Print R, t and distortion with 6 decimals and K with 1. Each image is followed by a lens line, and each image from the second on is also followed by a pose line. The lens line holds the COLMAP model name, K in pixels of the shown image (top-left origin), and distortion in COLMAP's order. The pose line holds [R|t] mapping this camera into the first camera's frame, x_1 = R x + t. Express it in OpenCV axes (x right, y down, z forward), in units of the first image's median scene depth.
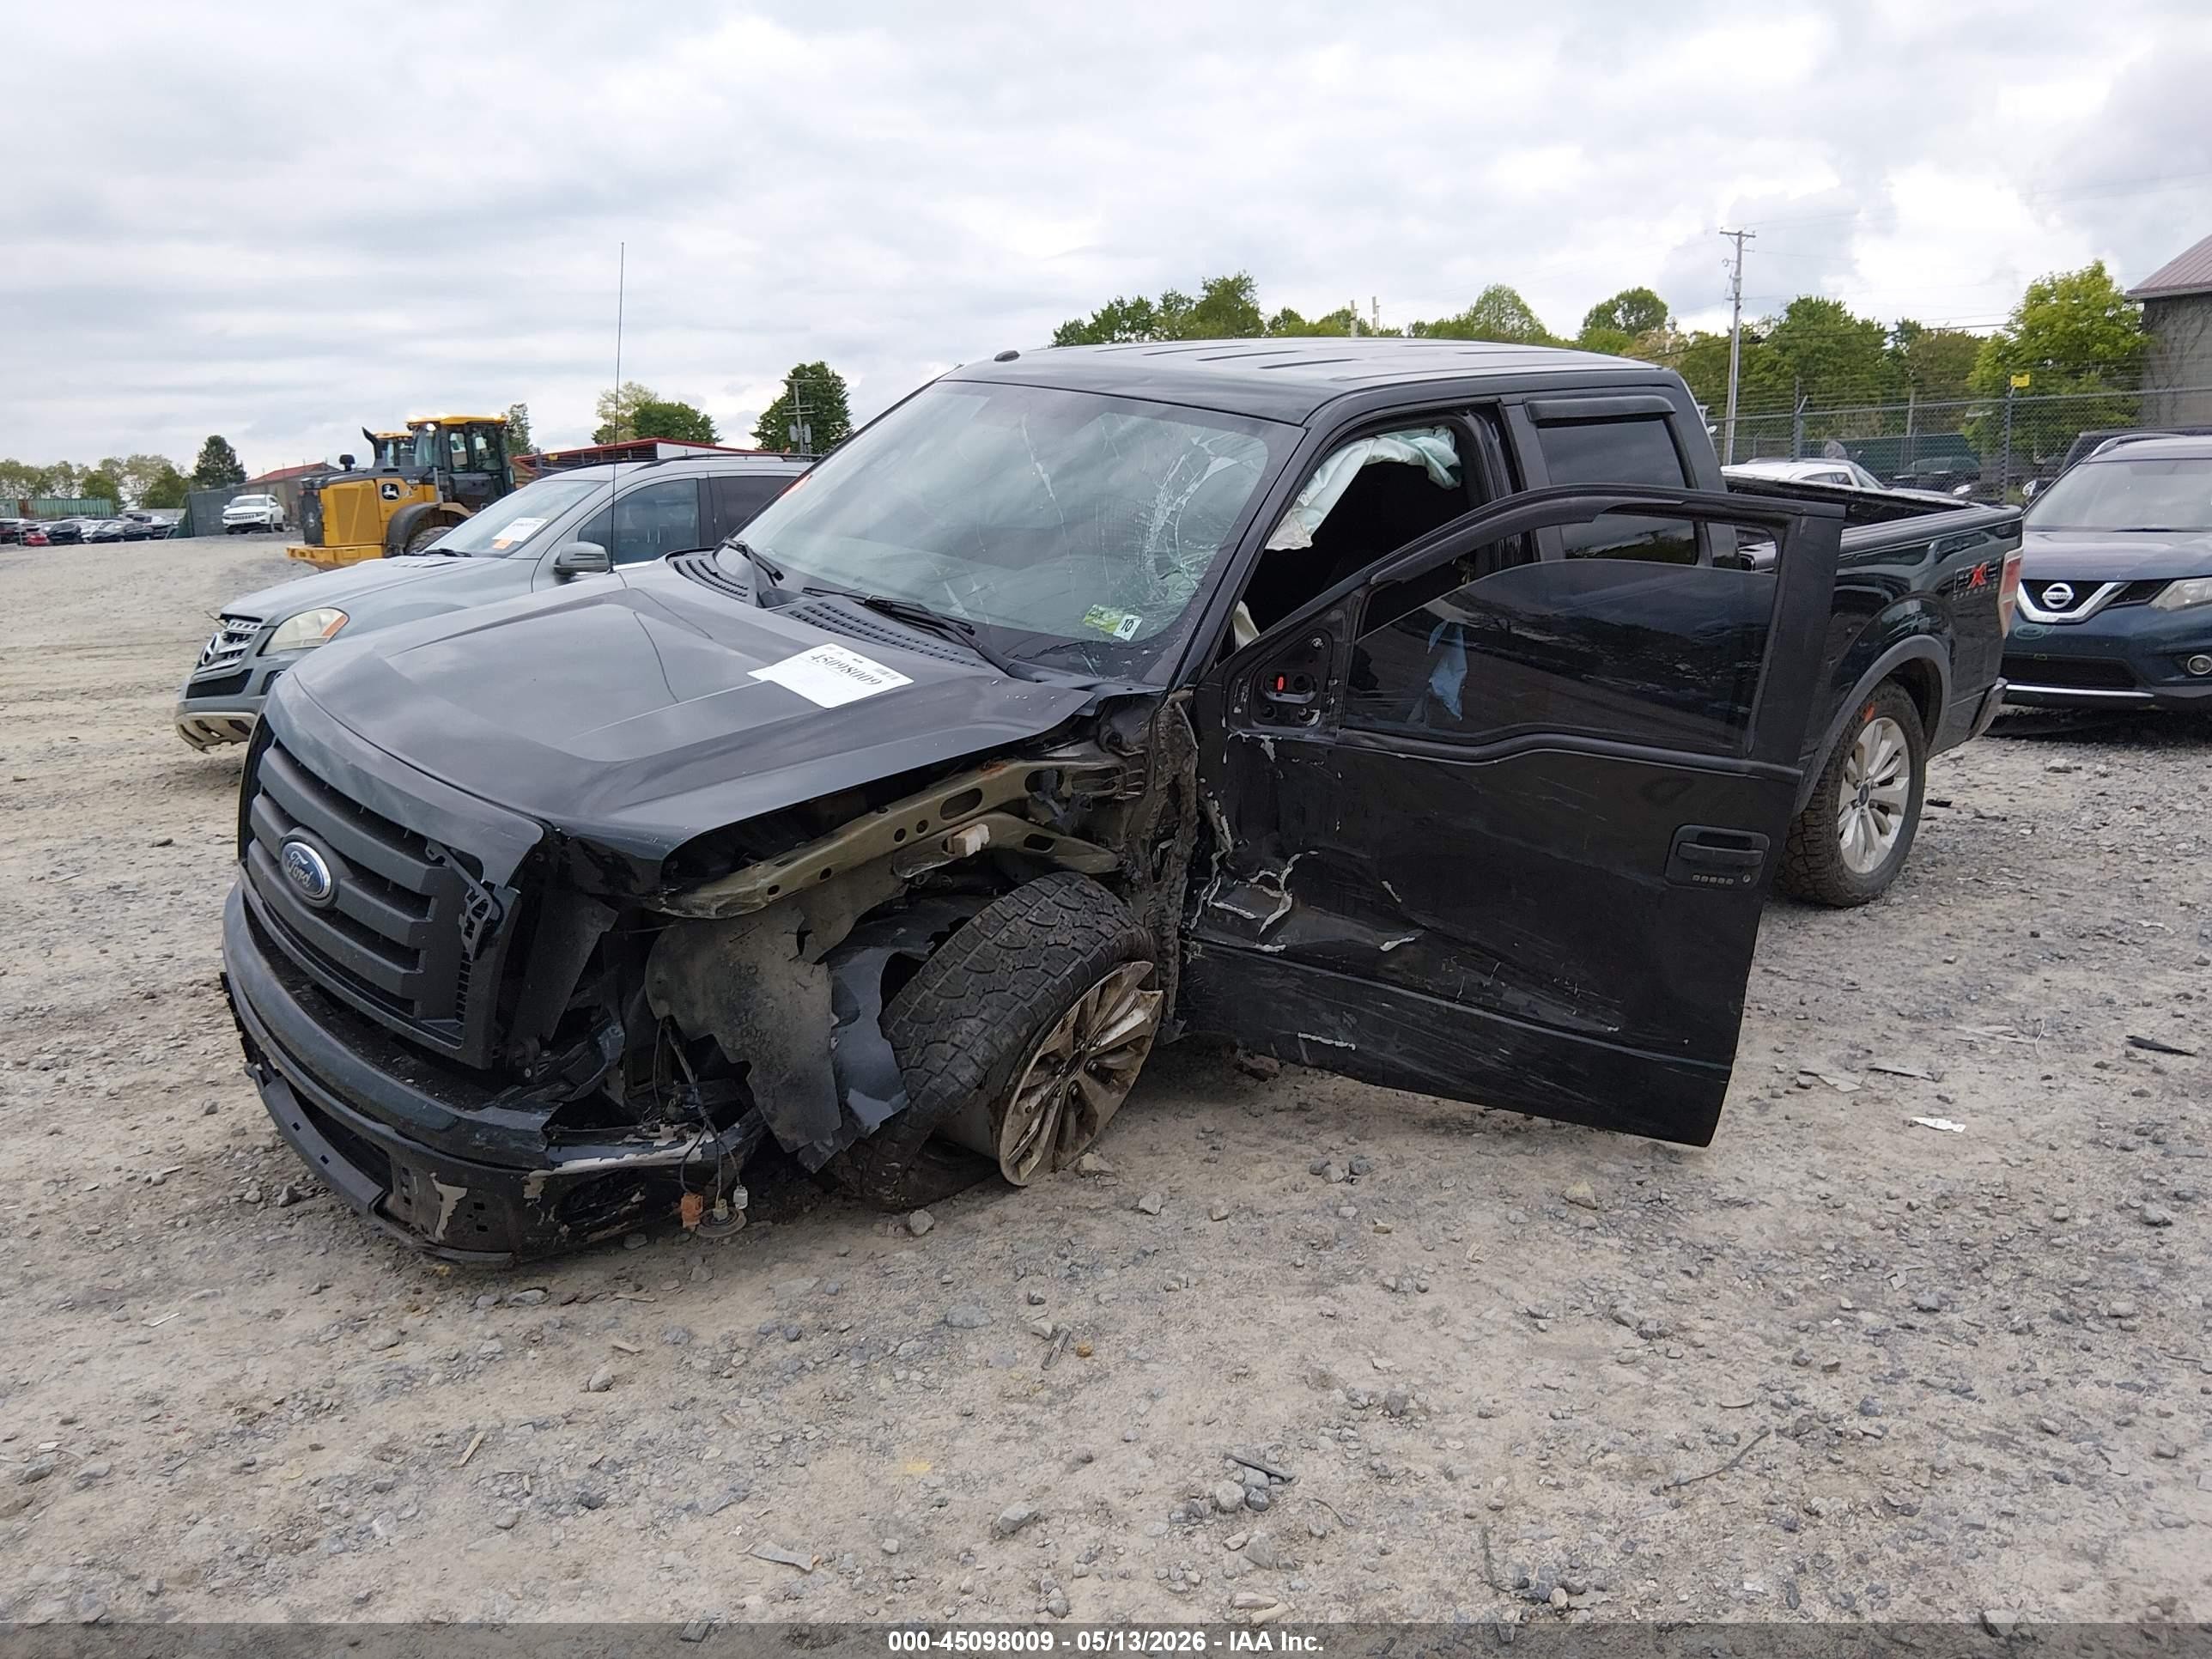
lens RADIAL K [[1686.7, 0, 1106.0], [0, 1686.7, 829.5], [0, 0, 1]] dist [0.120201, -0.219463]
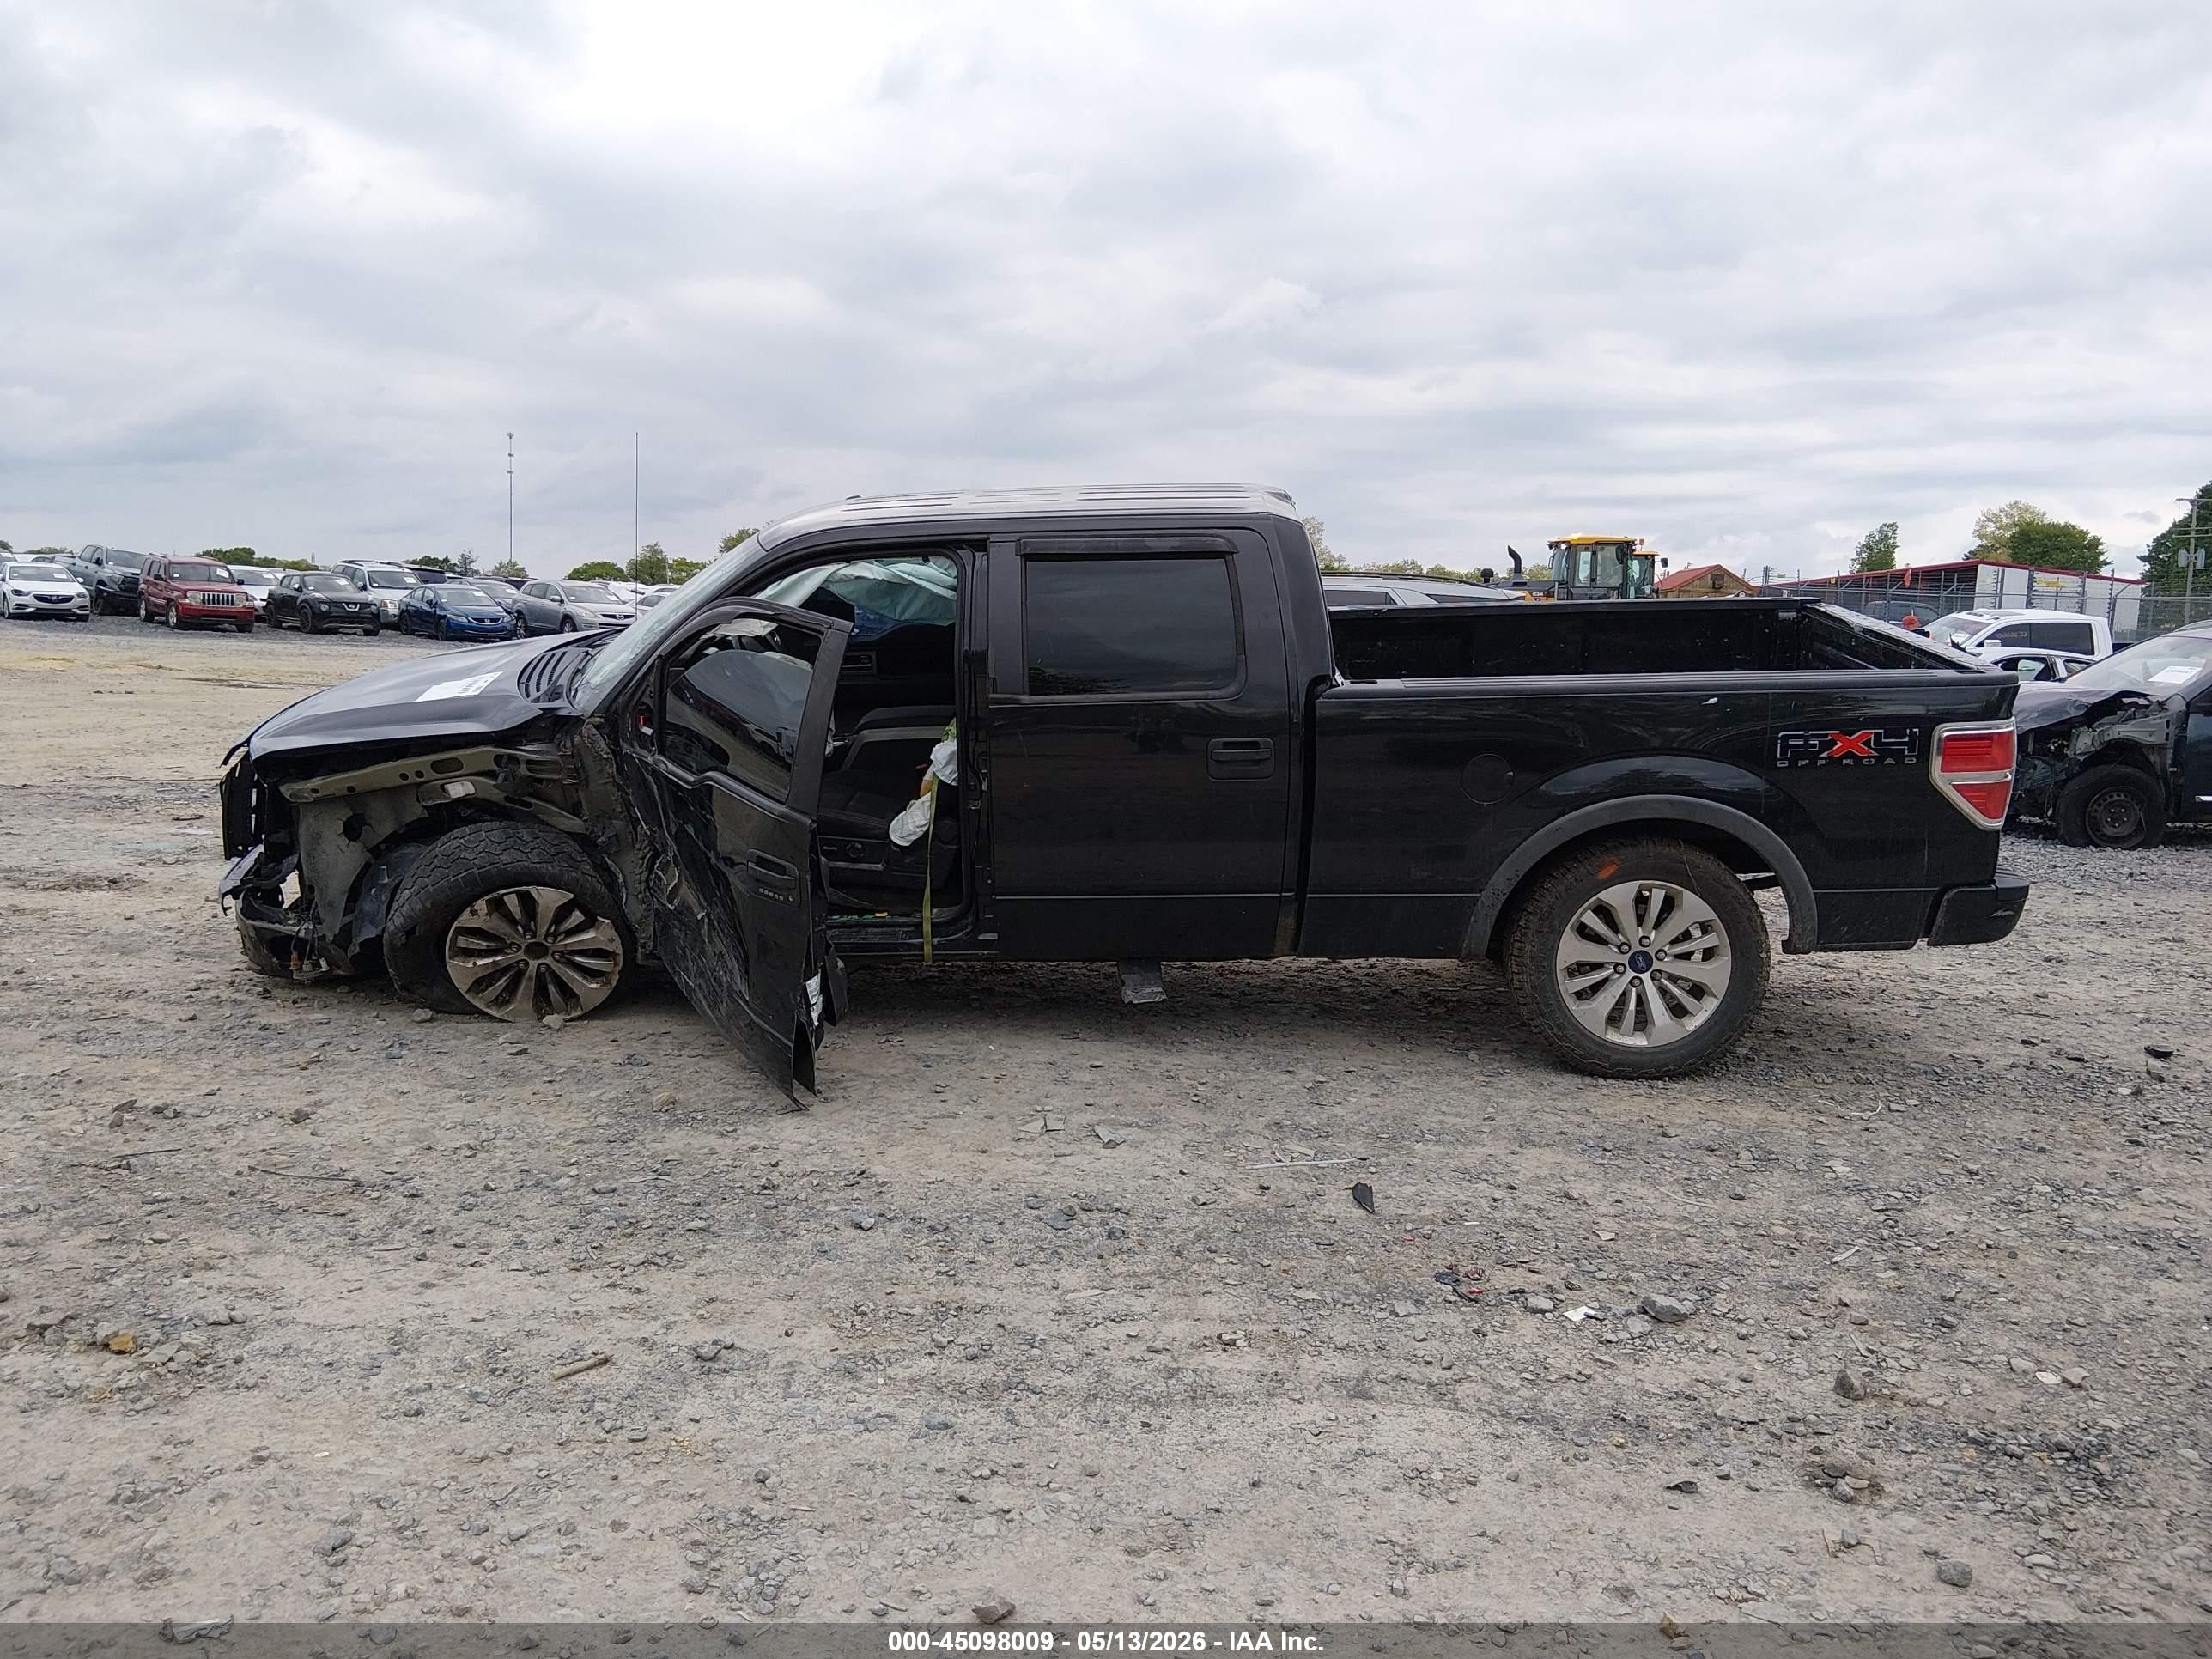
lens RADIAL K [[1682.0, 0, 1106.0], [0, 1682.0, 829.5], [0, 0, 1]] dist [0.108370, -0.187657]
pose [[0.716525, 0.134875, -0.684398, 1.419575], [-0.179231, 0.983787, 0.006232, -0.074288], [0.674143, 0.118200, 0.729082, 0.203938]]
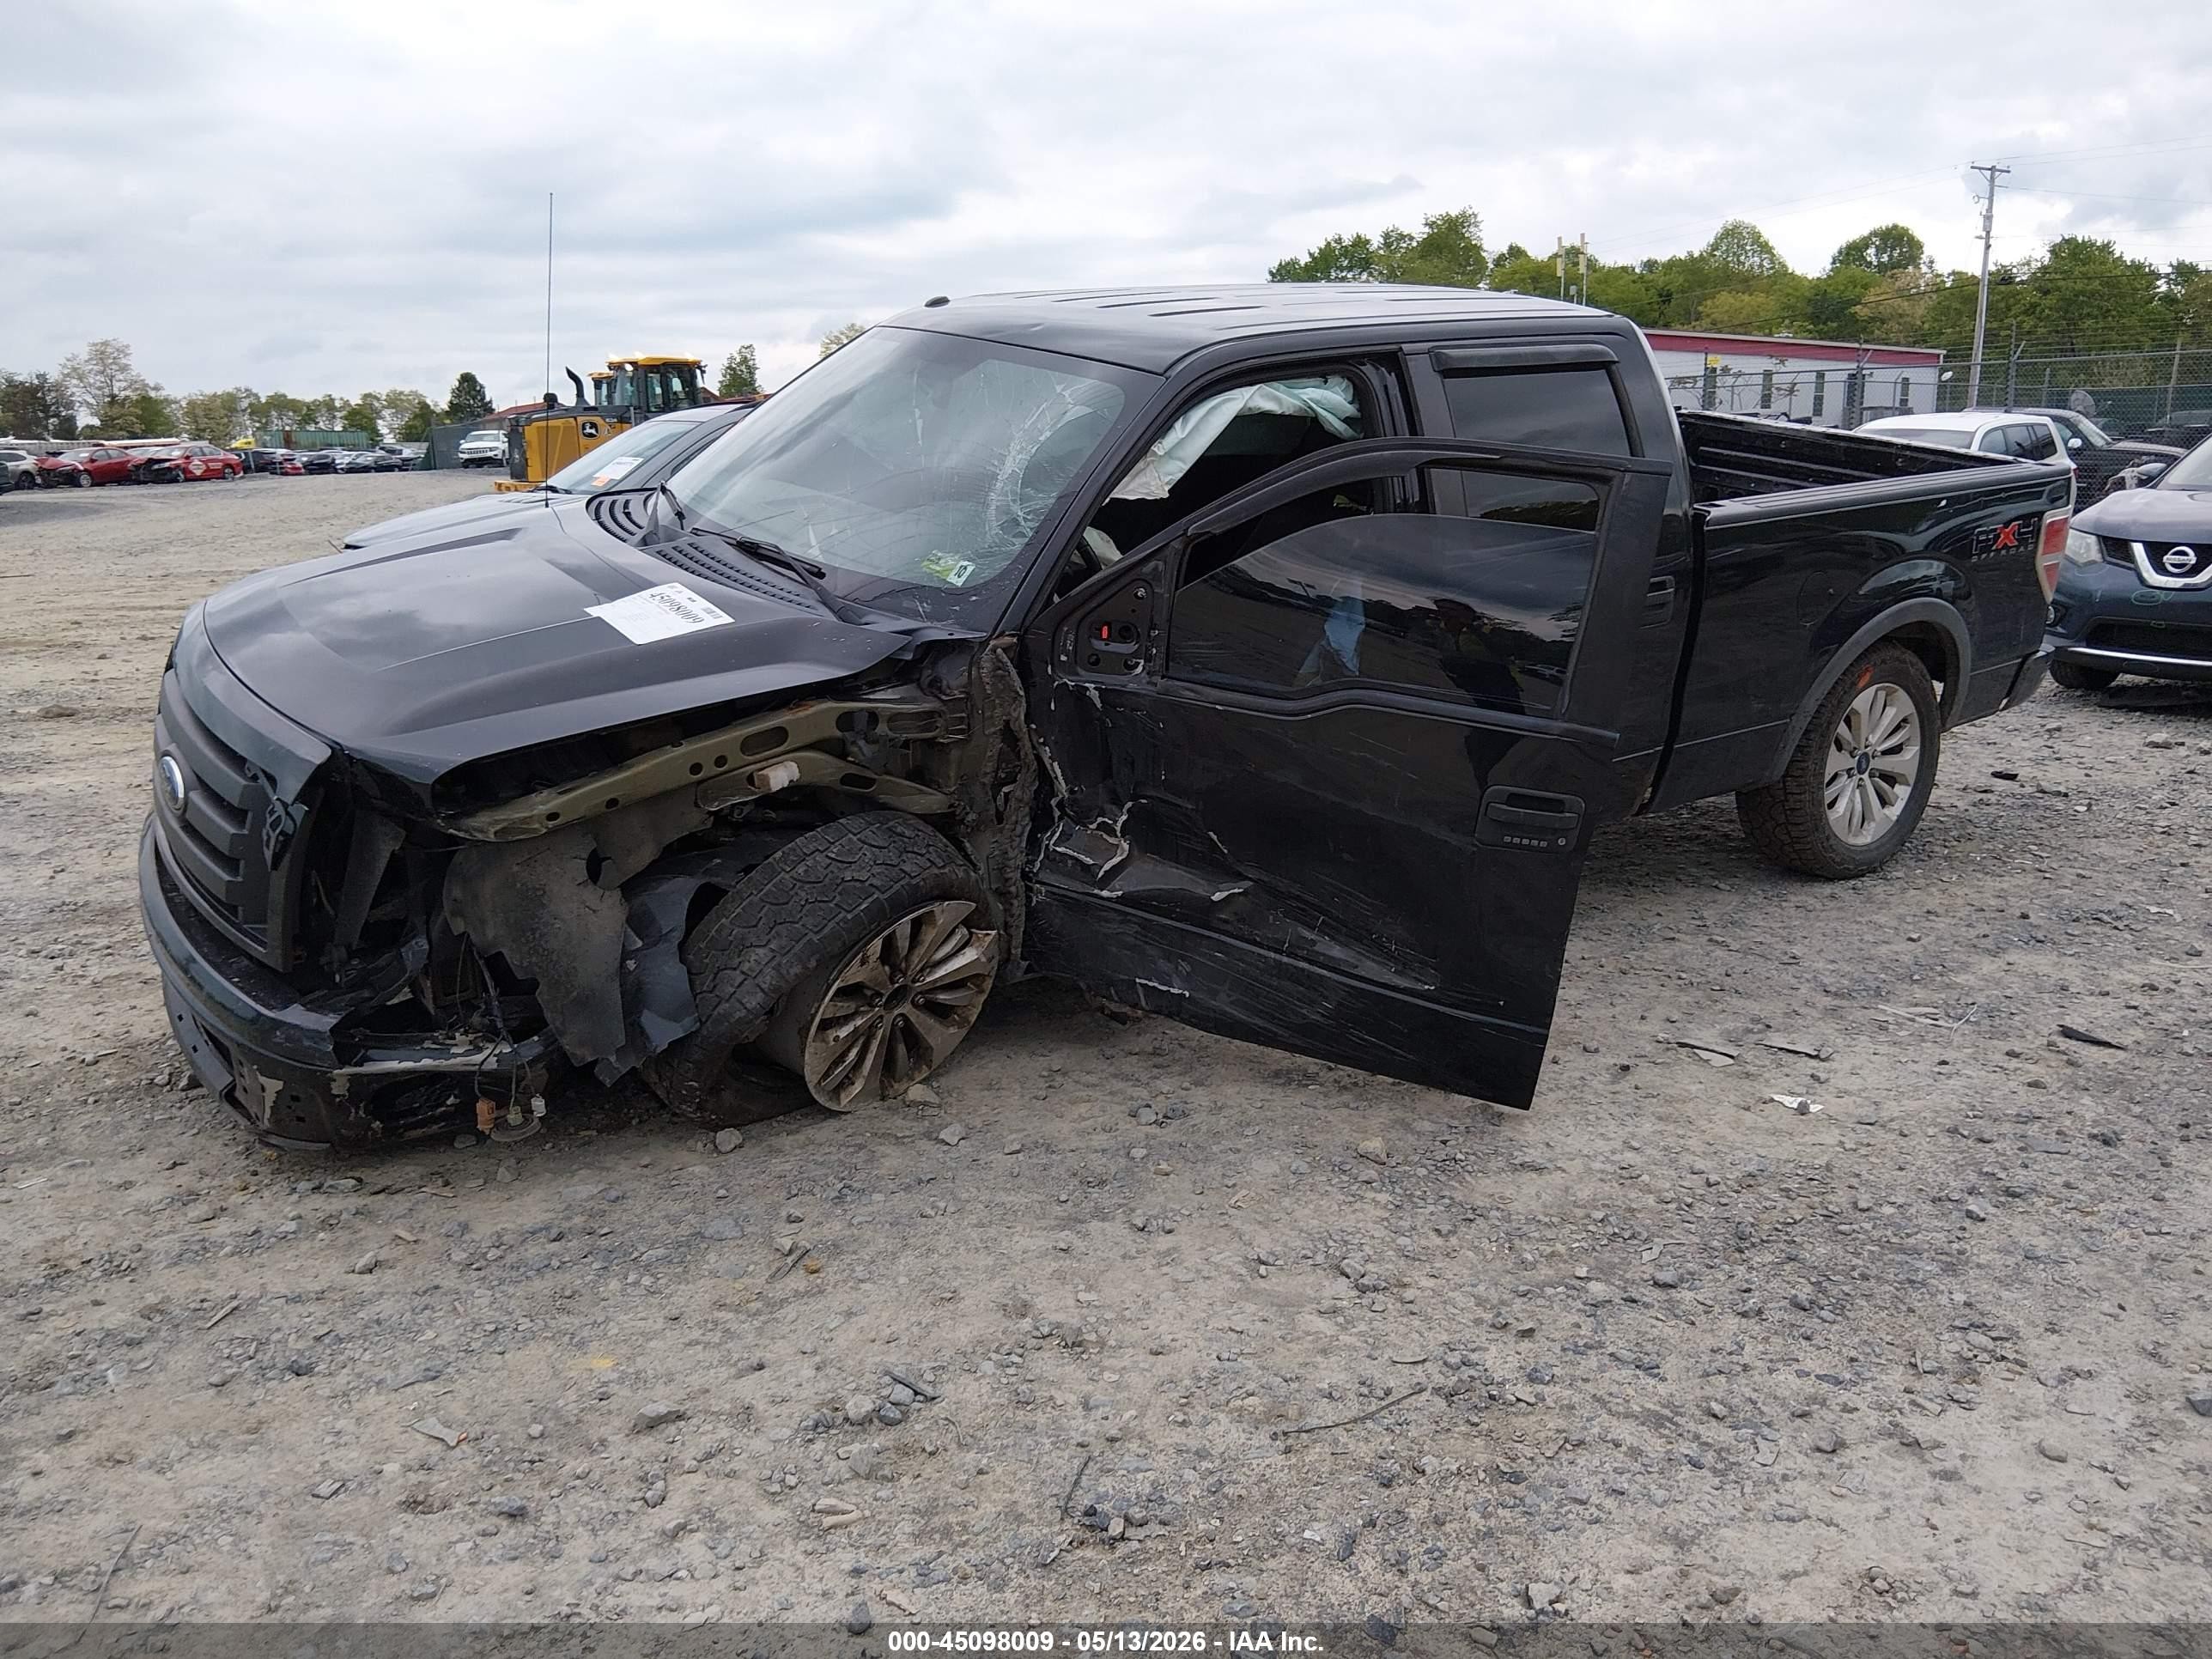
lens RADIAL K [[1682.0, 0, 1106.0], [0, 1682.0, 829.5], [0, 0, 1]] dist [0.108370, -0.187657]
pose [[0.992118, 0.037747, -0.119486, 0.228493], [-0.033765, 0.998810, 0.035181, -0.004181], [0.120672, -0.030869, 0.992212, -0.002531]]
